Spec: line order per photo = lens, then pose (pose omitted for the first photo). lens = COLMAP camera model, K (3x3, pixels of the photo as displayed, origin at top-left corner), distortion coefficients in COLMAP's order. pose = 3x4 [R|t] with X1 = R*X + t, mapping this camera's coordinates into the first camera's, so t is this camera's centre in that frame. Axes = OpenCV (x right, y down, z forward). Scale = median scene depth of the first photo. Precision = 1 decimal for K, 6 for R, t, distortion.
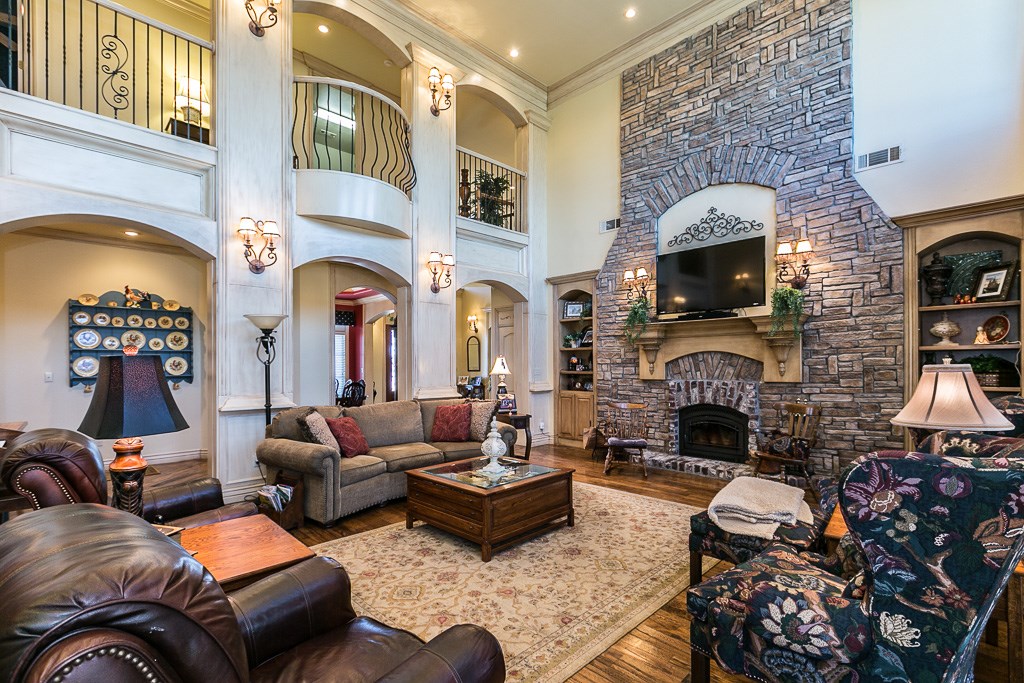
lens RADIAL K [[459.5, 0, 529.6], [0, 459.5, 366.6], [0, 0, 1]] dist [-0.011915, 0.001365]
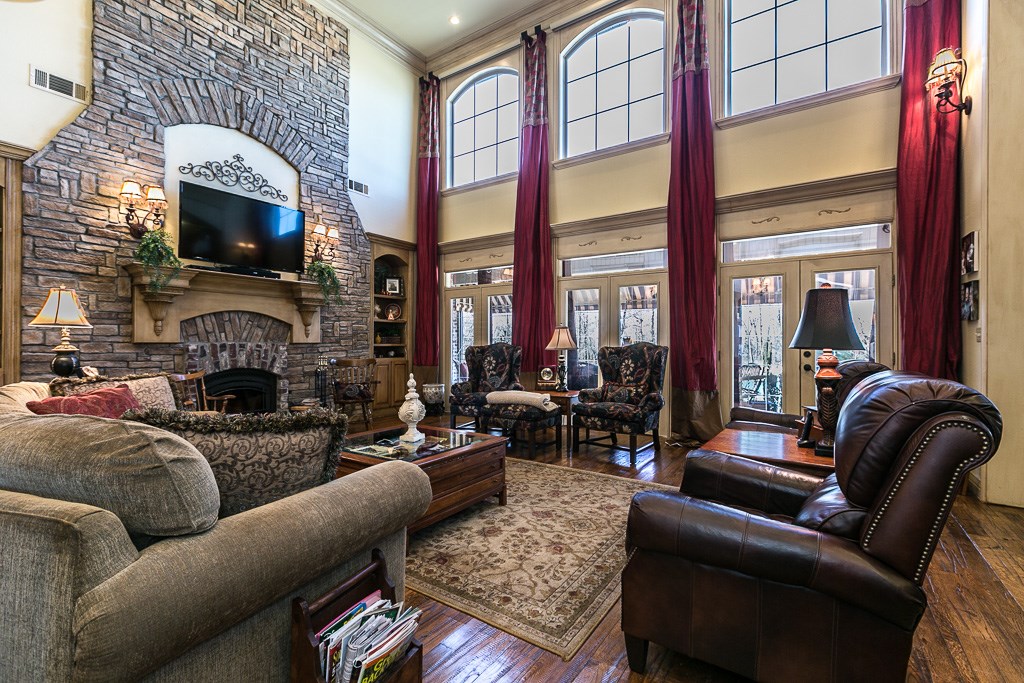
lens RADIAL K [[459.5, 0, 504.2], [0, 459.5, 344.0], [0, 0, 1]] dist [-0.011915, 0.001365]
pose [[-0.167184, 0.005443, 0.985911, -0.604426], [0.004735, 0.999978, -0.004718, 0.040200], [-0.985914, 0.003880, -0.167206, 0.641610]]
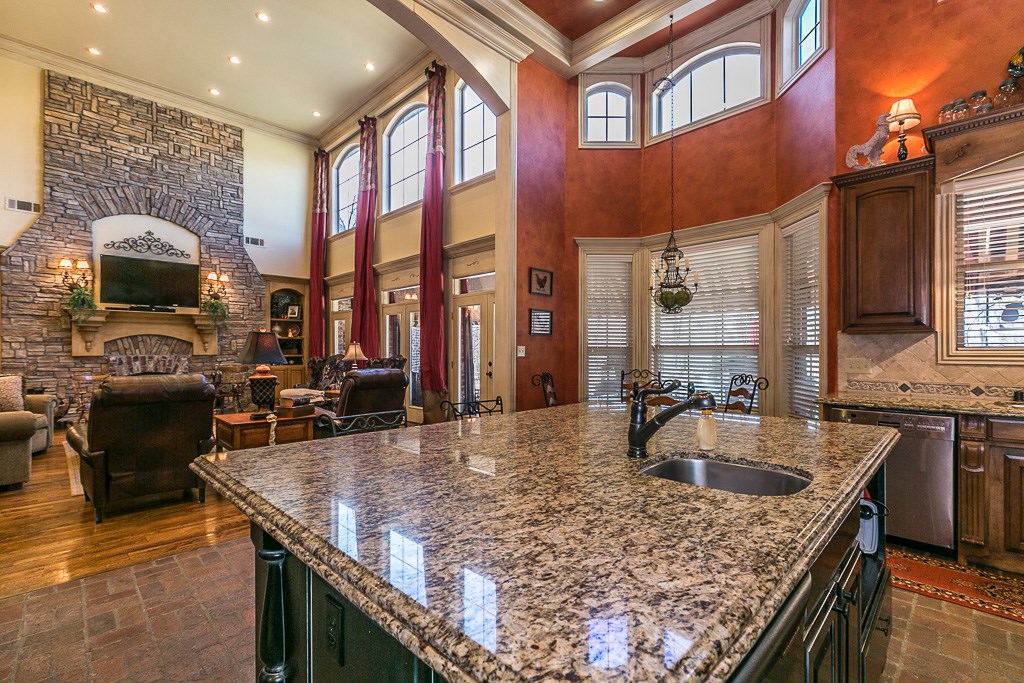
lens RADIAL K [[459.5, 0, 510.8], [0, 459.5, 352.7], [0, 0, 1]] dist [-0.011915, 0.001365]
pose [[-0.000478, 0.002032, 0.999998, -1.004734], [0.008138, 0.999965, -0.002028, 0.034190], [-0.999967, 0.008137, -0.000494, -0.094913]]
